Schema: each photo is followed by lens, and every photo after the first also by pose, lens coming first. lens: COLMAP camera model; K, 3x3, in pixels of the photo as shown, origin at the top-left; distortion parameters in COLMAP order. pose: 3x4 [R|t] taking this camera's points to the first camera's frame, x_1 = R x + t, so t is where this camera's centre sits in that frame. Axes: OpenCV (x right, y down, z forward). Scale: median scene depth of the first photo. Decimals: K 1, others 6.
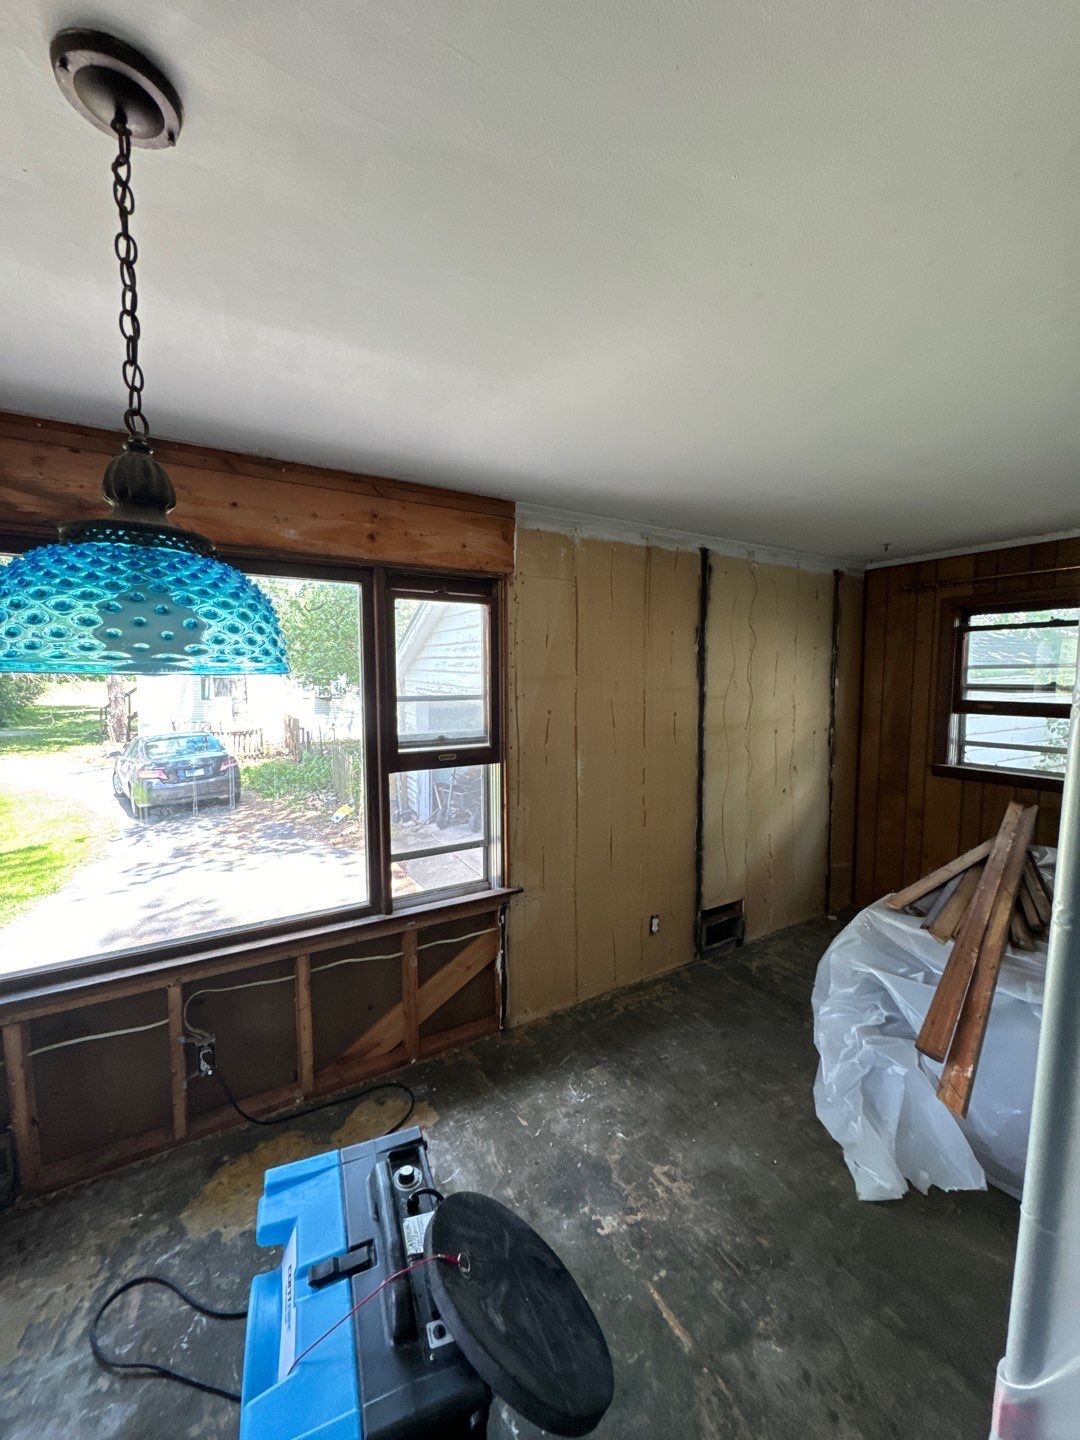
lens RADIAL K [[572.3, 0, 539.4], [0, 572.3, 718.4], [0, 0, 1]] dist [-0.002385, 0.000239]
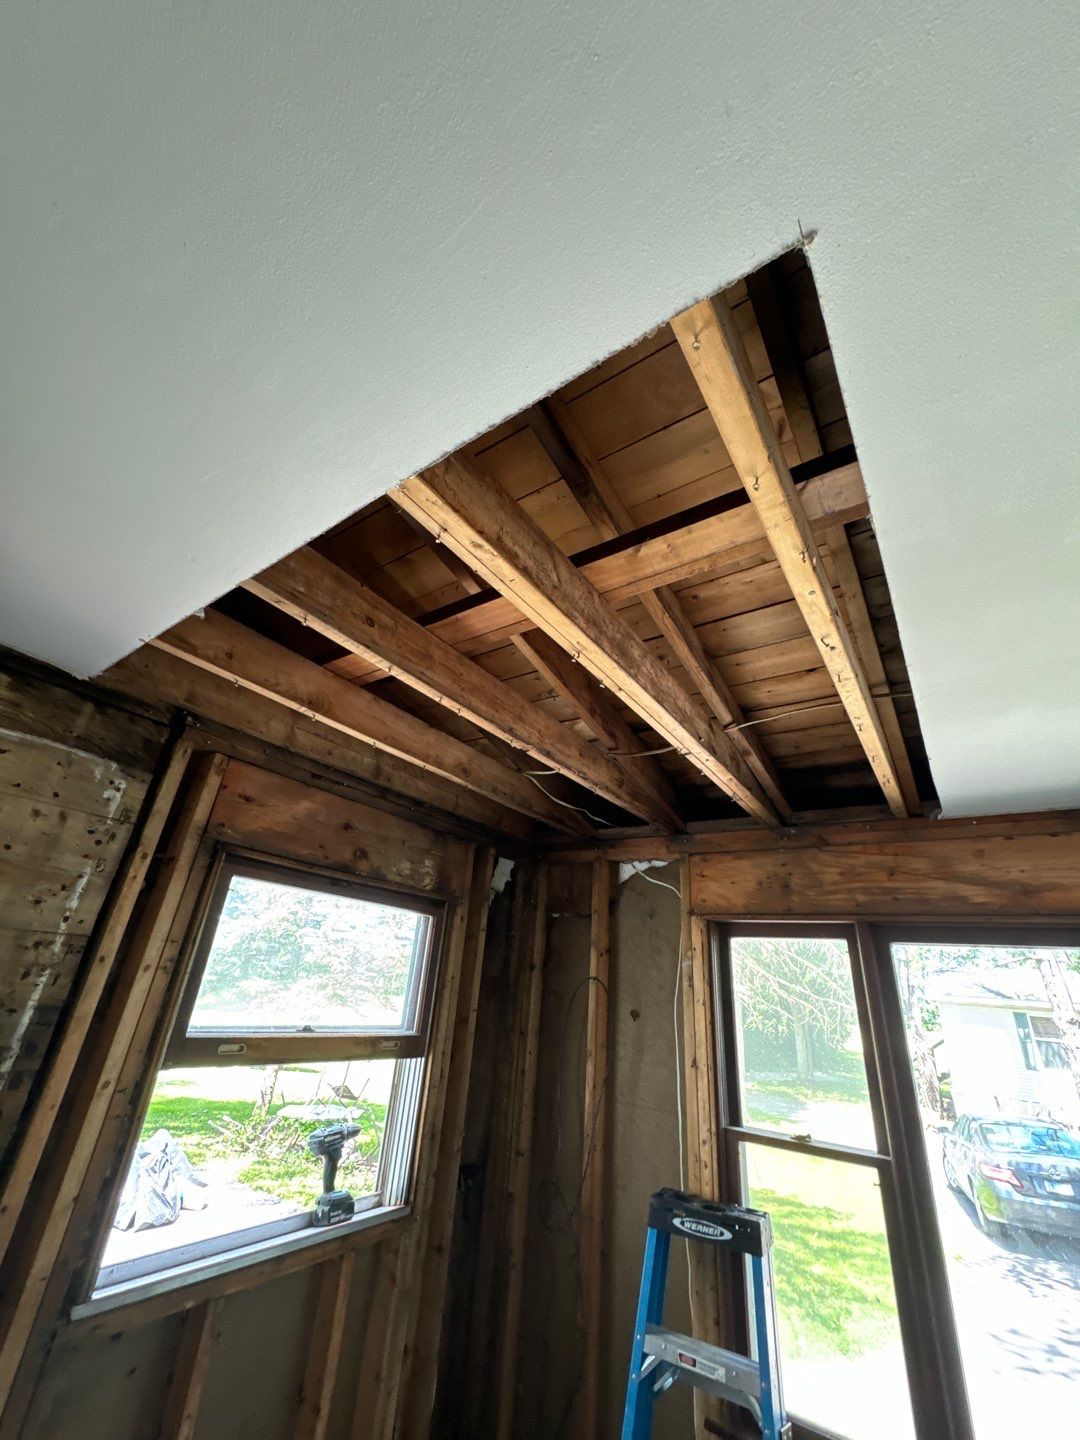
lens RADIAL K [[572.3, 0, 540.2], [0, 572.3, 718.3], [0, 0, 1]] dist [-0.002385, 0.000239]
pose [[0.407324, -0.361087, -0.838870, -0.149817], [-0.147230, 0.880545, -0.450515, -0.045216], [0.901338, 0.307012, 0.305504, -0.125507]]
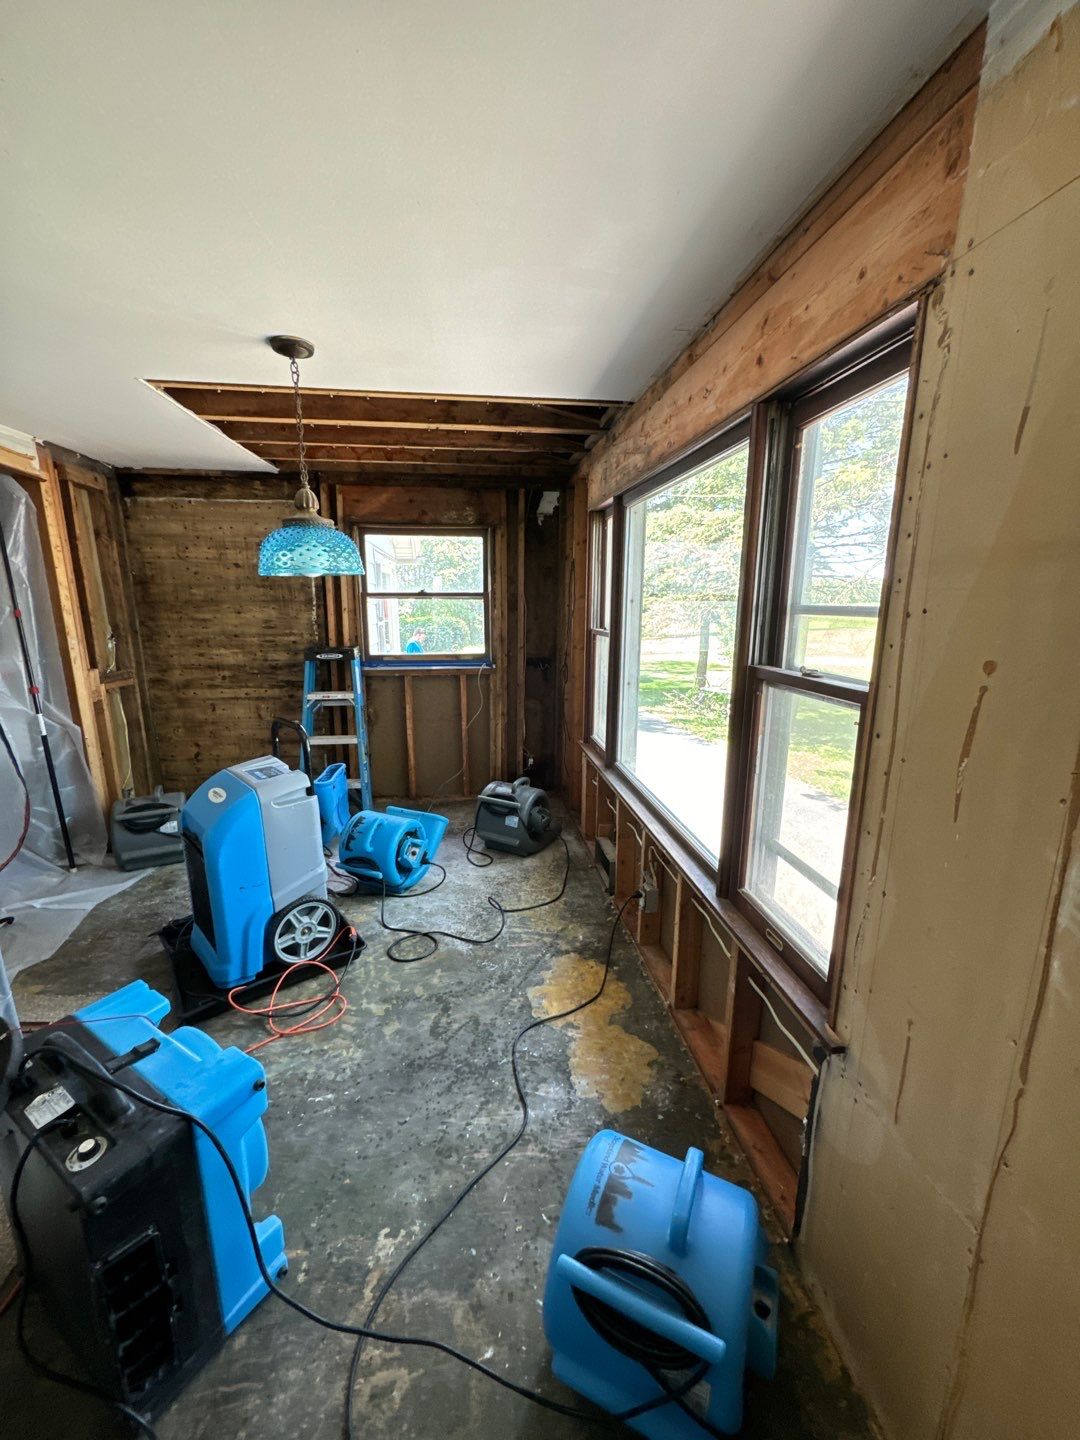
lens RADIAL K [[572.3, 0, 541.4], [0, 572.3, 719.8], [0, 0, 1]] dist [-0.002385, 0.000239]
pose [[-0.391782, 0.188828, -0.900472, 0.462731], [-0.074365, 0.969011, 0.235556, -0.044238], [0.917048, 0.159251, -0.365599, 1.016170]]
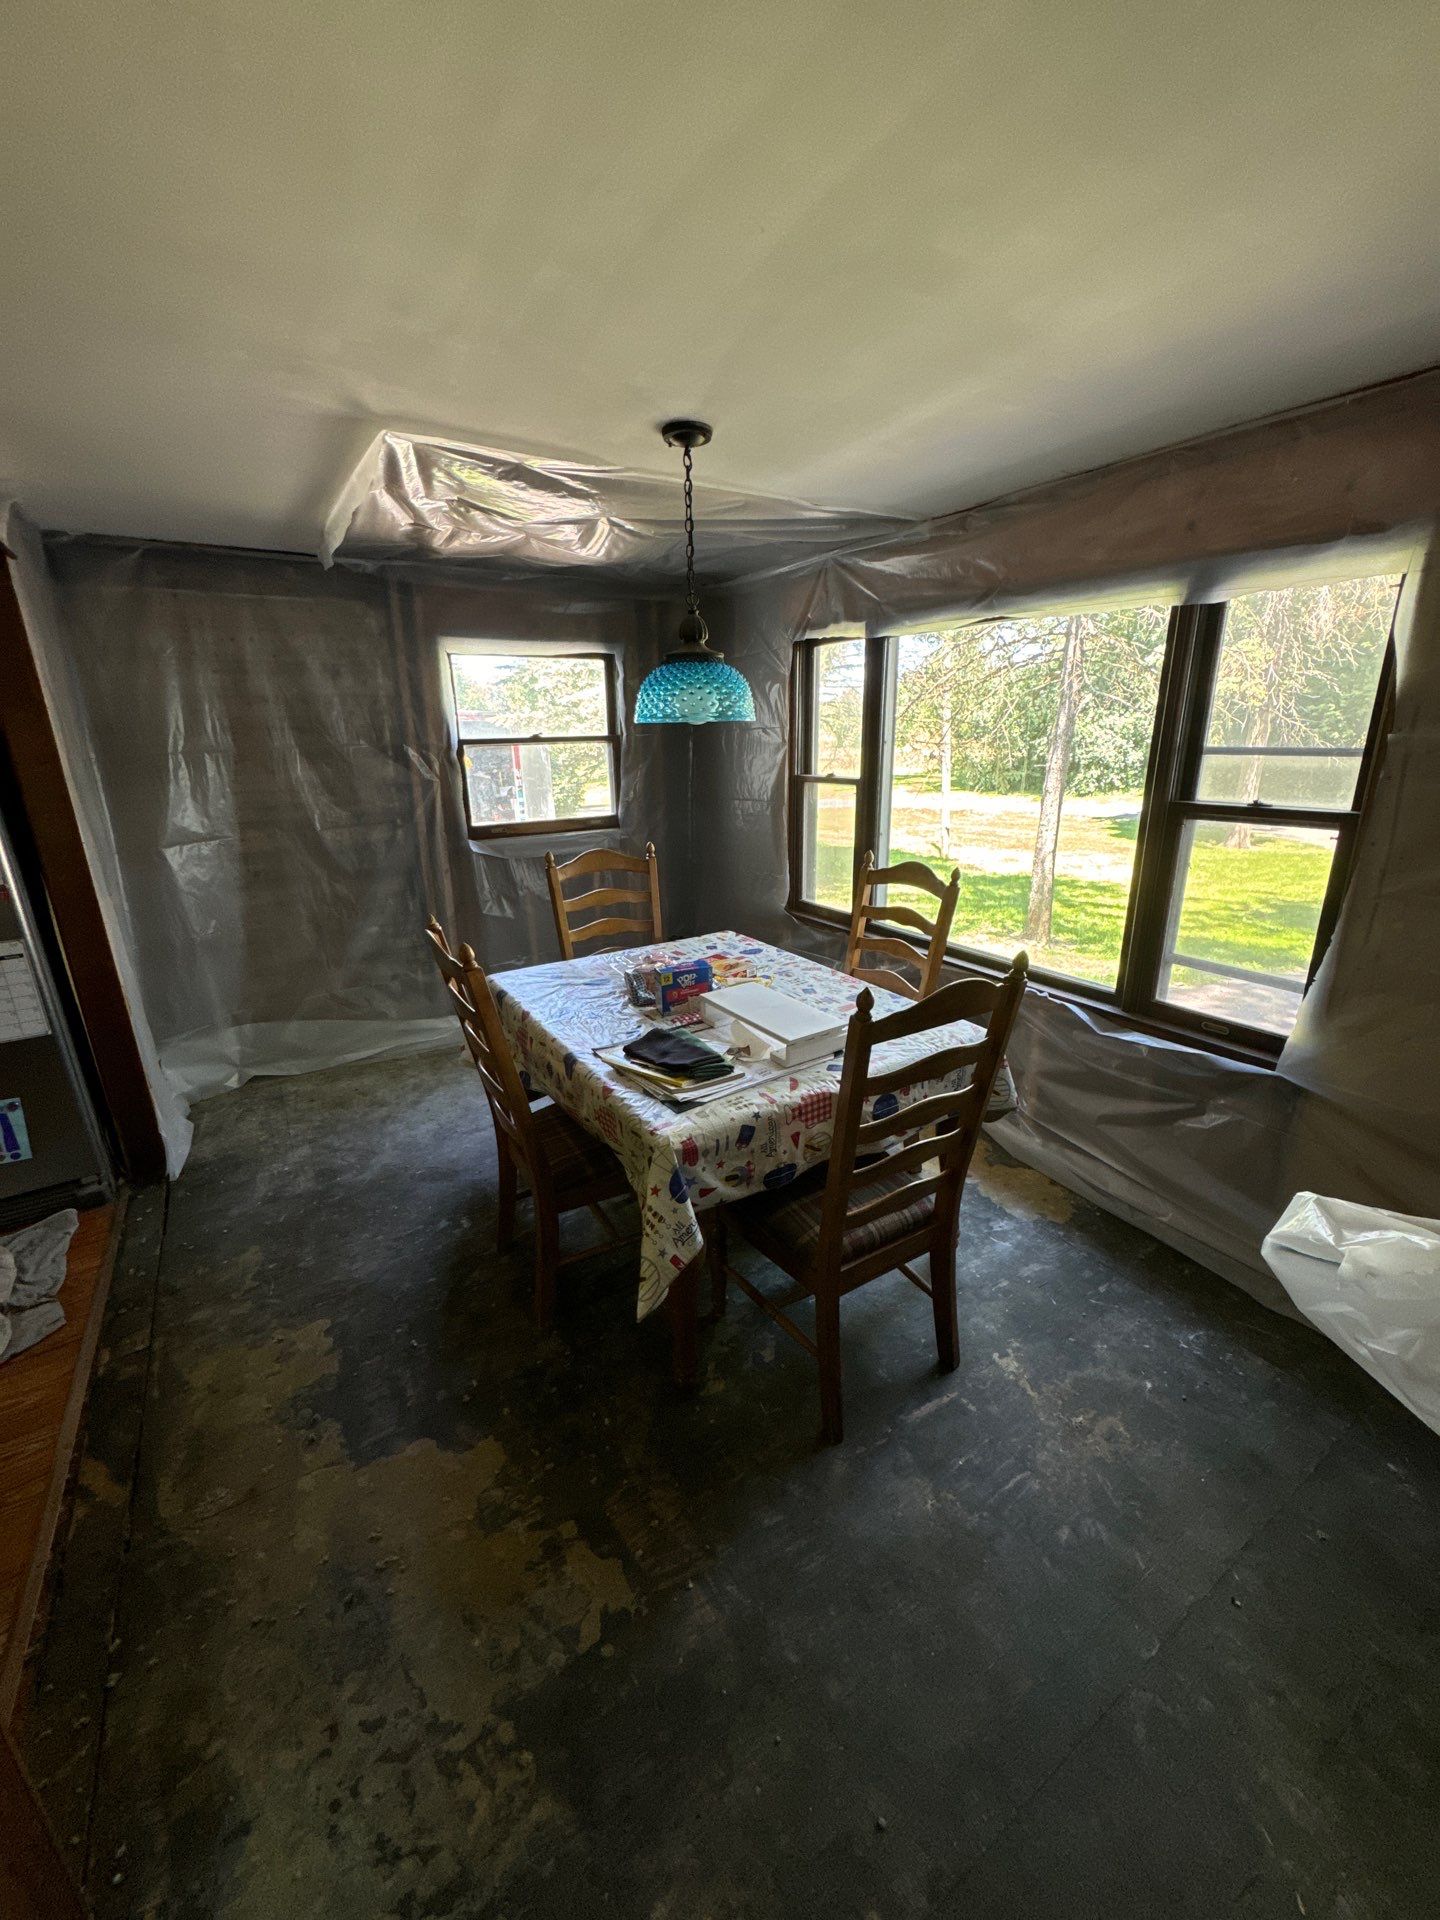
lens RADIAL K [[763.1, 0, 725.2], [0, 763.1, 962.3], [0, 0, 1]] dist [-0.002385, 0.000239]
pose [[0.024507, 0.290611, -0.956527, 0.776962], [-0.062533, 0.955387, 0.288663, -0.017506], [0.997742, 0.052740, 0.041587, 0.351049]]
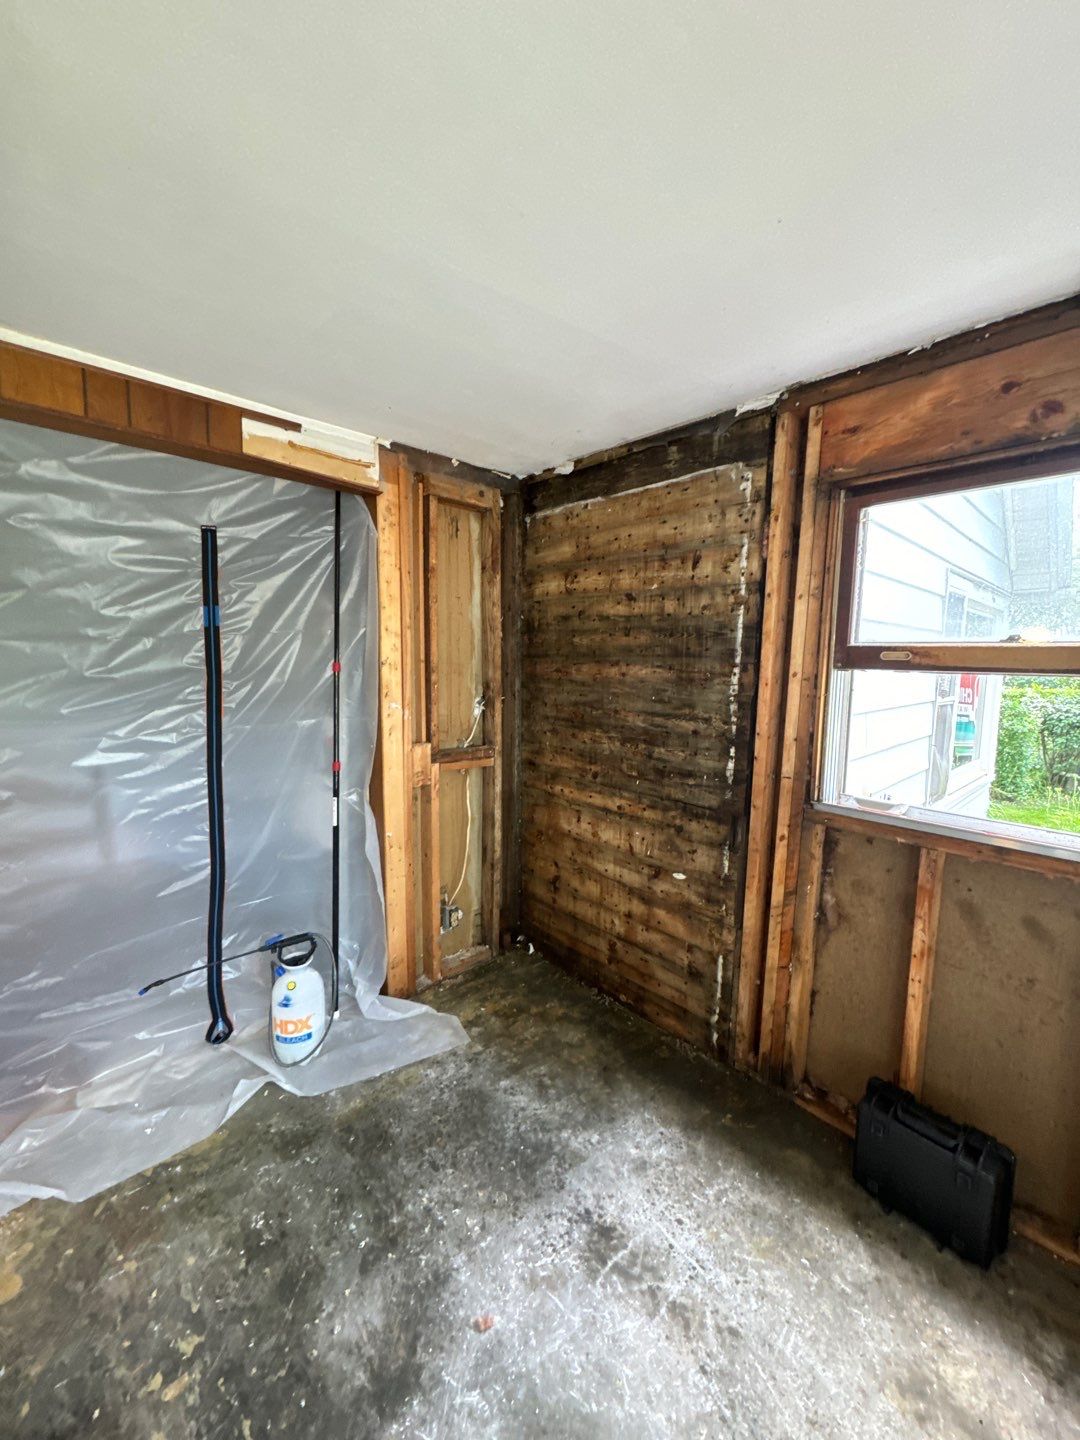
lens RADIAL K [[572.3, 0, 537.9], [0, 572.3, 717.6], [0, 0, 1]] dist [-0.002385, 0.000239]
pose [[-0.978556, 0.009809, -0.205746, -0.419991], [-0.028993, 0.982363, 0.184725, 0.005878], [0.203929, 0.186729, -0.961013, 0.484651]]
